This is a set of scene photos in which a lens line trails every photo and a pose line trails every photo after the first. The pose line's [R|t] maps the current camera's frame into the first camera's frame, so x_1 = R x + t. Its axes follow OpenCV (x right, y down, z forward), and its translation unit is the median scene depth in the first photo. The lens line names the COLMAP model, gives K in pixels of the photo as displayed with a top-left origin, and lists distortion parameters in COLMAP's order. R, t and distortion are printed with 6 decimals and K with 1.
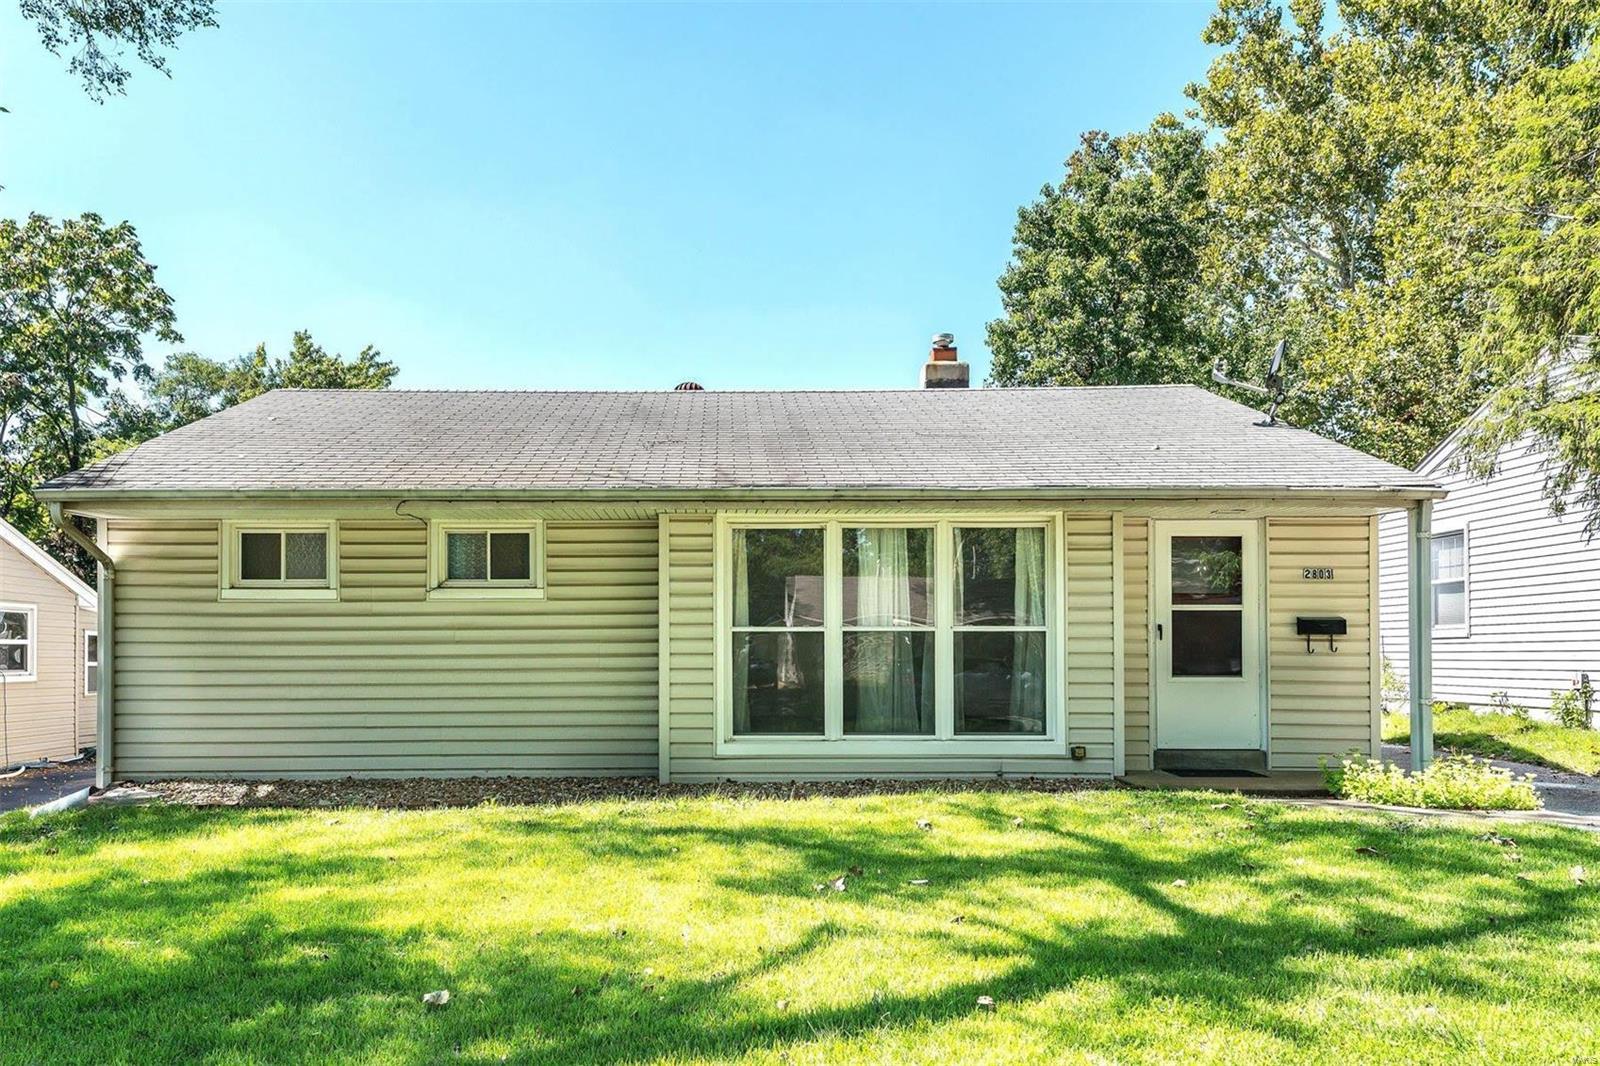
lens RADIAL K [[1150.5, 0, 700.3], [0, 1150.5, 639.9], [0, 0, 1]] dist [0.011644, 0.003330]
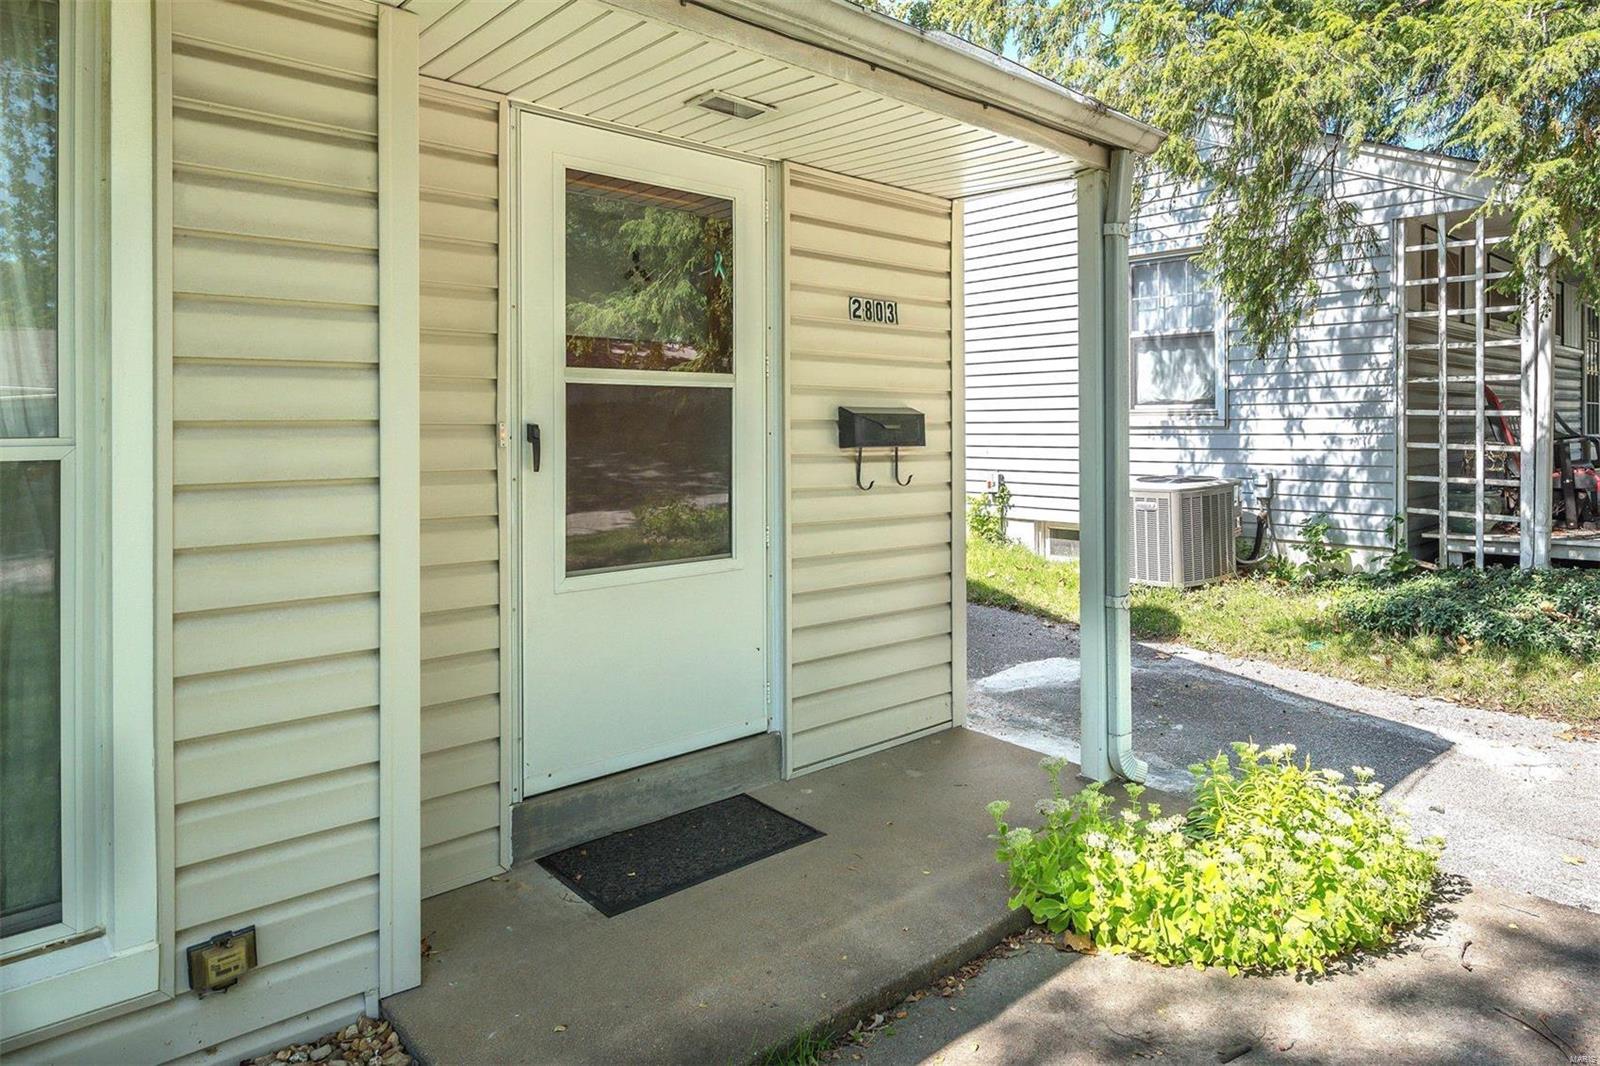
lens RADIAL K [[992.7, 0, 904.2], [0, 992.7, 424.3], [0, 0, 1]] dist [-0.000279, -0.003170]
pose [[0.698102, -0.001831, 0.715996, 0.265237], [-0.007596, 0.999922, 0.009964, -0.016970], [-0.715958, -0.012394, 0.698034, 0.715280]]
